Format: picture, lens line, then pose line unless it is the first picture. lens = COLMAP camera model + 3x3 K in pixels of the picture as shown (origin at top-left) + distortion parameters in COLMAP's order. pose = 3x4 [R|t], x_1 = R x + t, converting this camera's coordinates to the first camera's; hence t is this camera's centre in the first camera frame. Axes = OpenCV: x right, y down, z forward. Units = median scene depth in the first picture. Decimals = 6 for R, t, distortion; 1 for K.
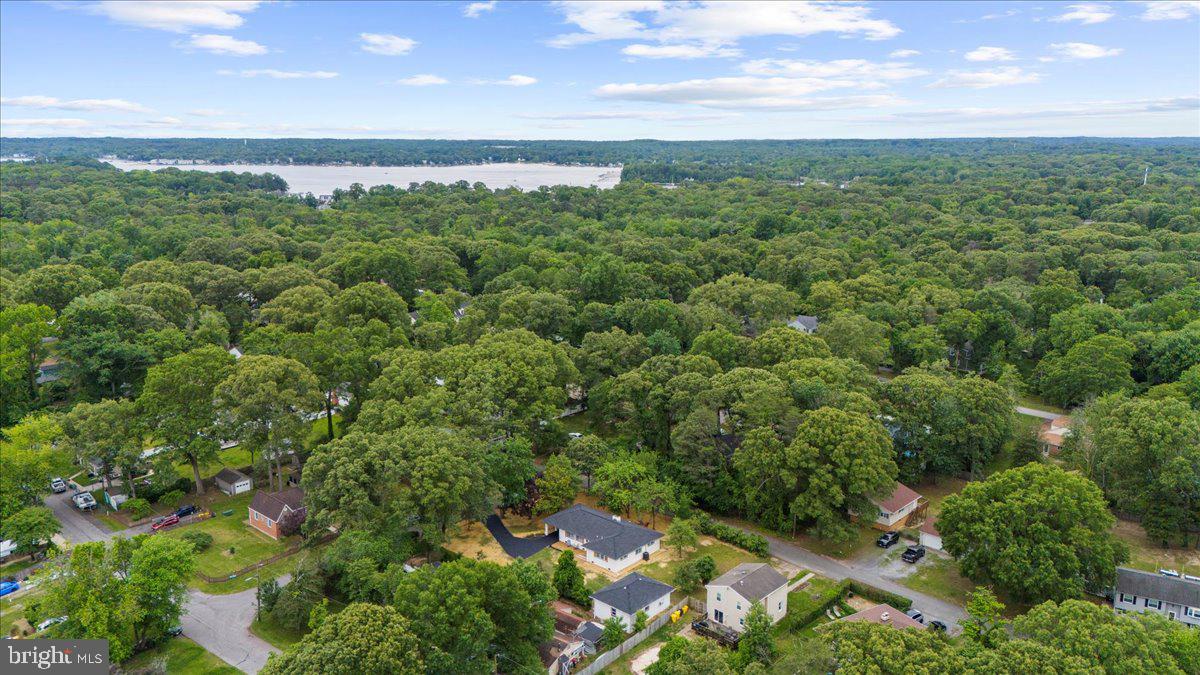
lens RADIAL K [[877.6, 0, 600.0], [0, 877.6, 337.5], [0, 0, 1]] dist [0.077398, -0.073017]
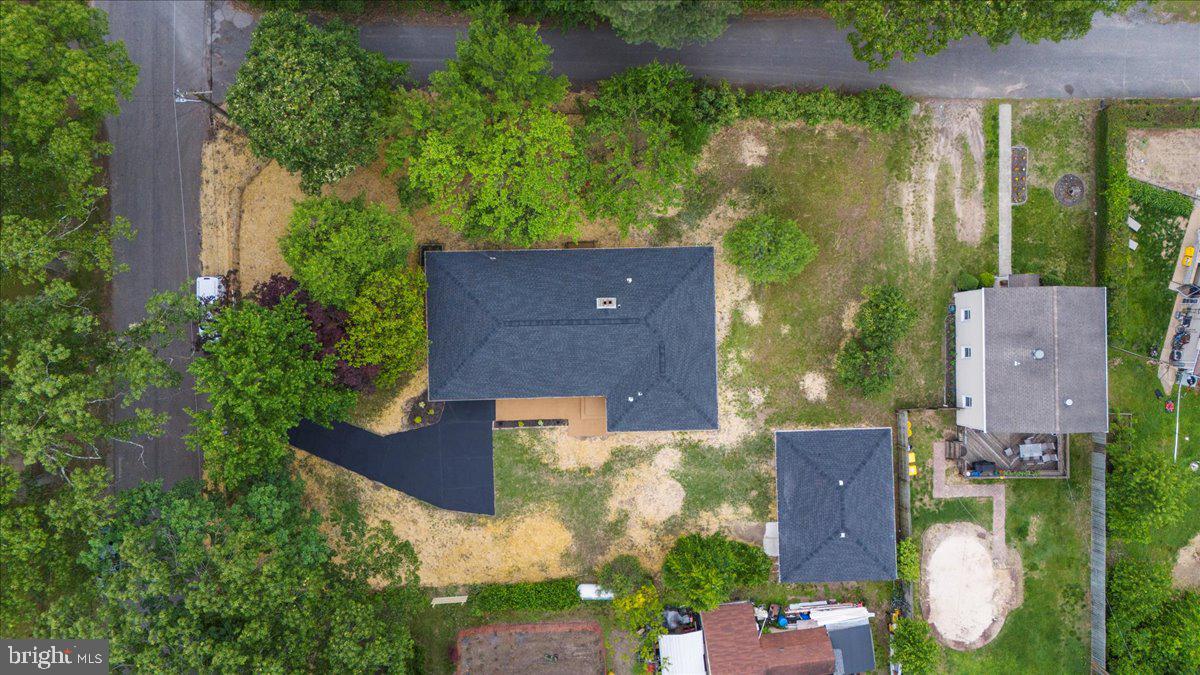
lens RADIAL K [[877.6, 0, 600.0], [0, 877.6, 337.5], [0, 0, 1]] dist [0.077398, -0.073017]
pose [[0.728565, -0.684272, 0.031062, -0.006280], [0.116508, 0.168482, 0.978795, -0.179745], [-0.674995, -0.709497, 0.202473, 0.942938]]
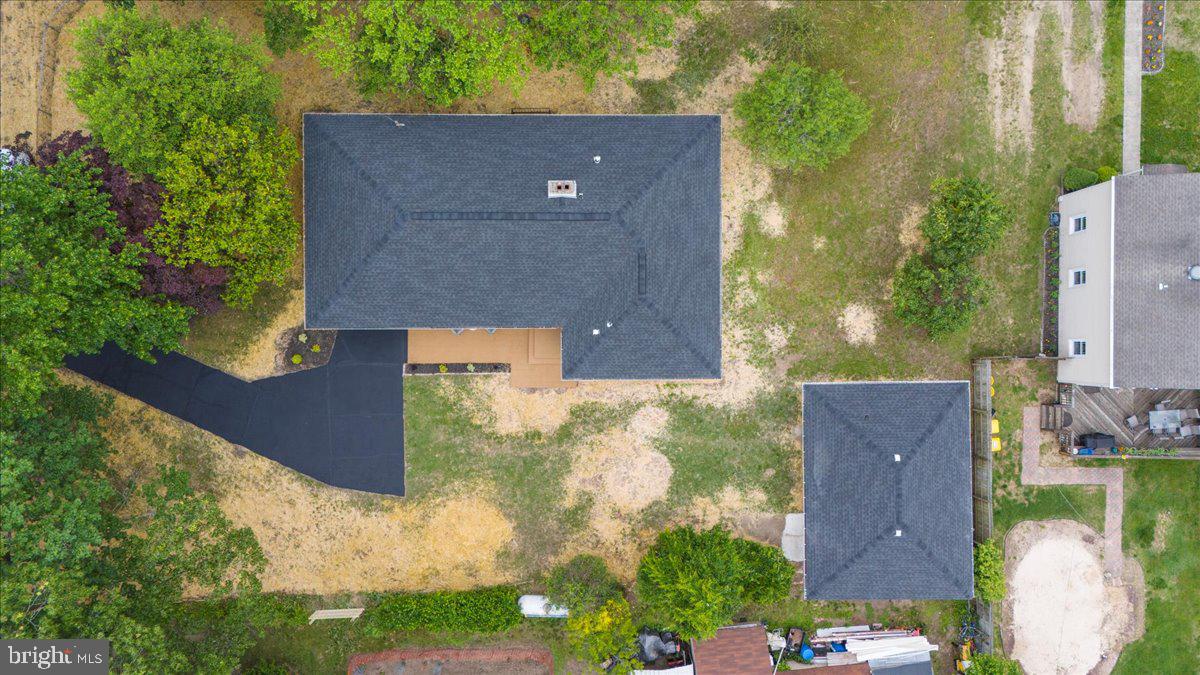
lens RADIAL K [[877.6, 0, 600.0], [0, 877.6, 337.5], [0, 0, 1]] dist [0.077398, -0.073017]
pose [[0.741594, -0.670442, 0.023344, -0.009716], [0.122499, 0.169548, 0.977879, -0.049329], [-0.659569, -0.722330, 0.207864, 0.934386]]
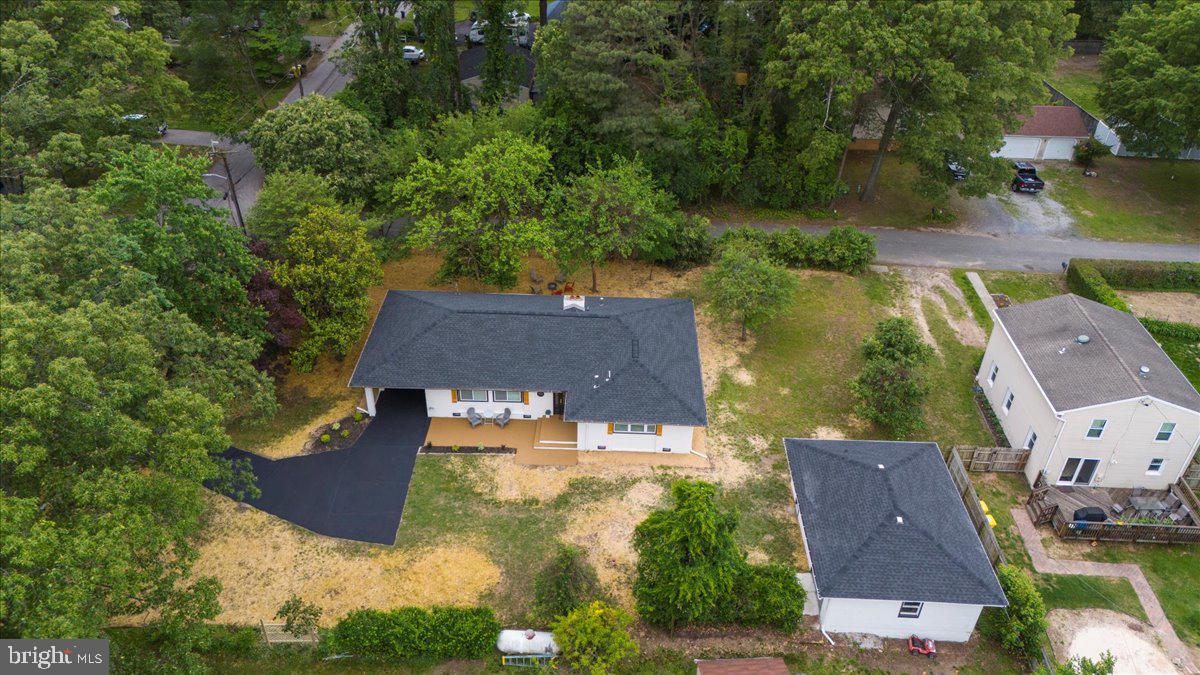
lens RADIAL K [[877.6, 0, 600.0], [0, 877.6, 337.5], [0, 0, 1]] dist [0.077398, -0.073017]
pose [[0.759835, -0.356948, 0.543358, -0.175999], [0.115337, 0.896543, 0.427677, 0.070796], [-0.639803, -0.262294, 0.722395, 0.759339]]
